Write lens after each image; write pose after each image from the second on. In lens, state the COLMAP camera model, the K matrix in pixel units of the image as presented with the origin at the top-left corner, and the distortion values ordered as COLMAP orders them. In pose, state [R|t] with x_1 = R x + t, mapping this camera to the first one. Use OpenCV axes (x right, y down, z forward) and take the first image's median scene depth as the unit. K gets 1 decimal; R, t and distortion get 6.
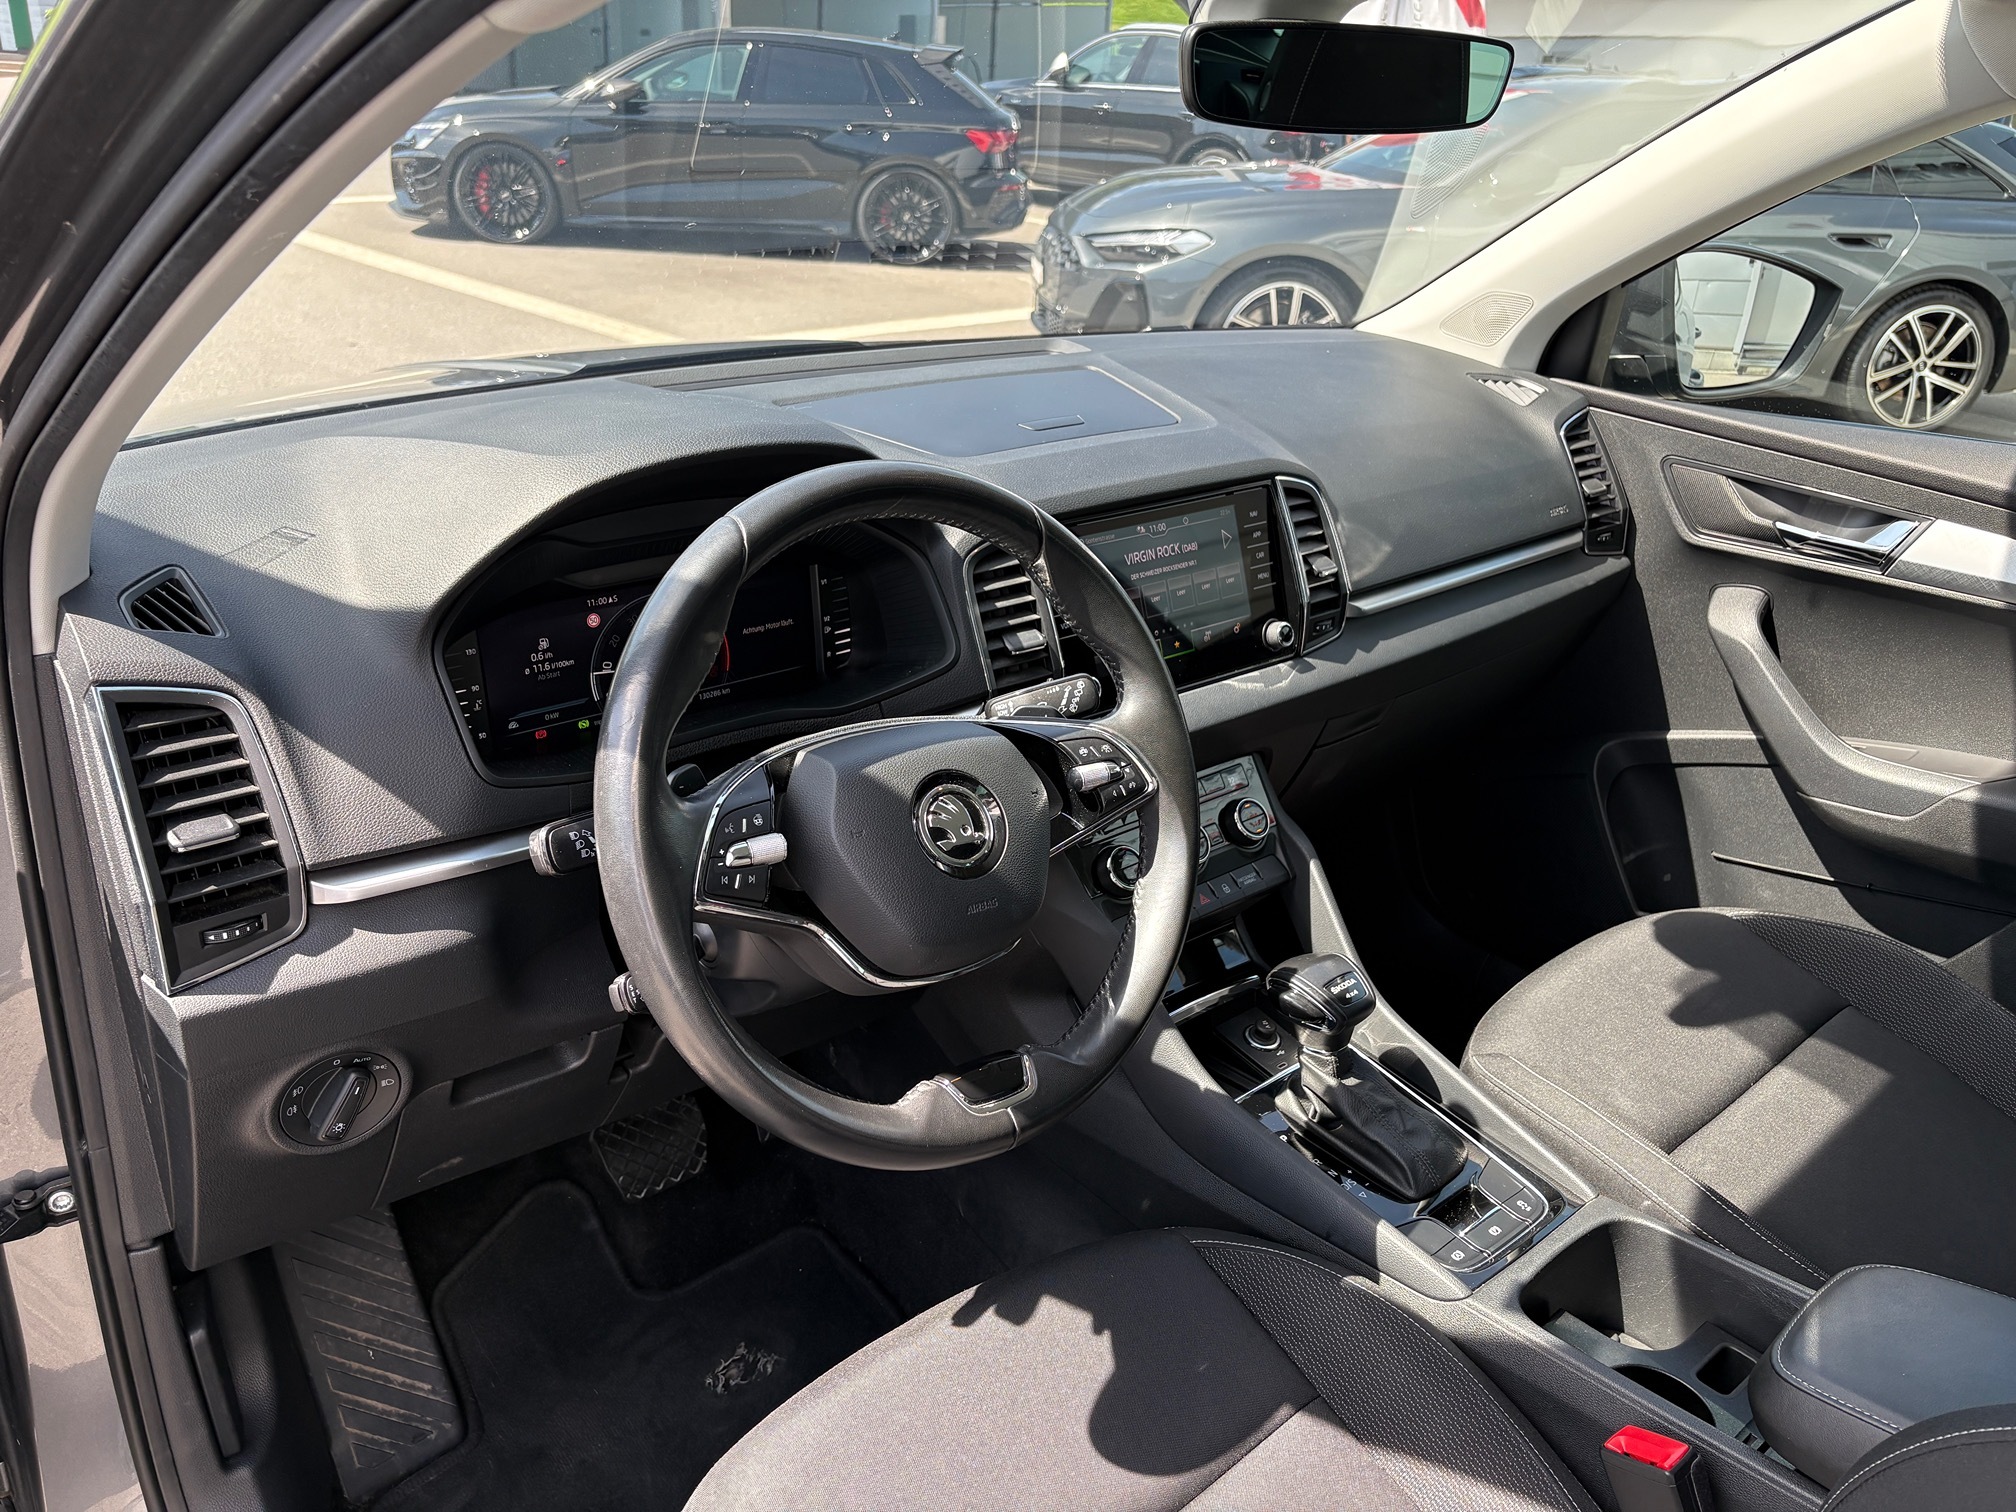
lens RADIAL K [[1498.2, 0, 1040.4], [0, 1498.2, 785.3], [0, 0, 1]] dist [0.038058, -0.055808]
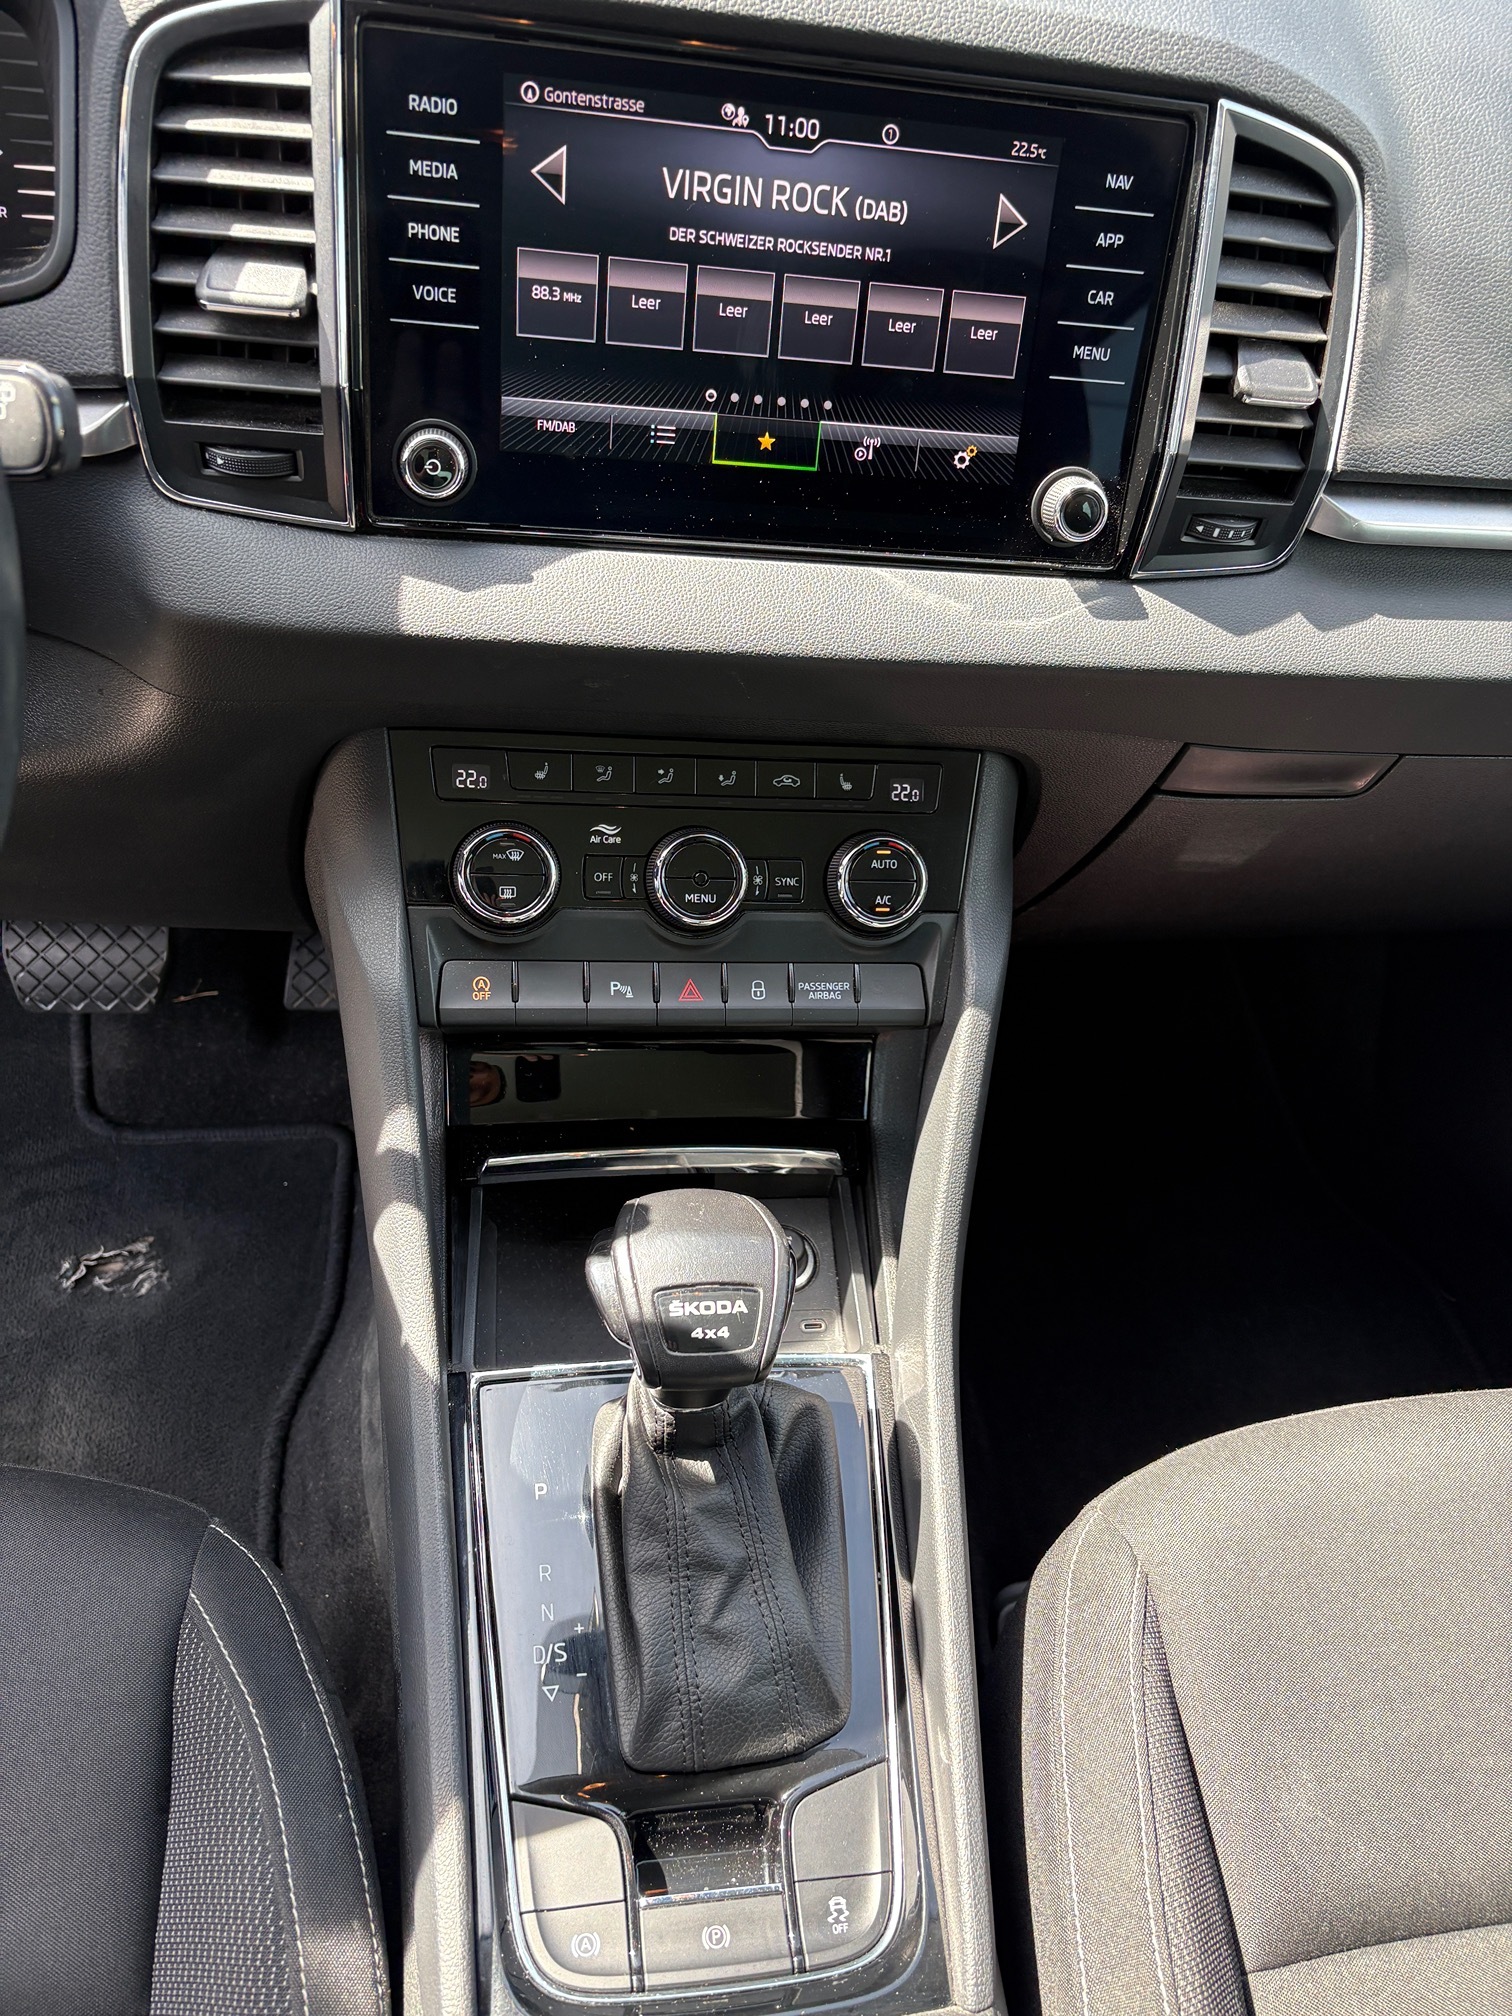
lens RADIAL K [[1498.2, 0, 773.0], [0, 1498.2, 1014.4], [0, 0, 1]] dist [0.038058, -0.055808]
pose [[0.826594, 0.439360, -0.351718, 0.302680], [-0.323055, 0.882142, 0.342725, -0.093051], [0.460845, -0.169670, 0.871111, 0.568786]]
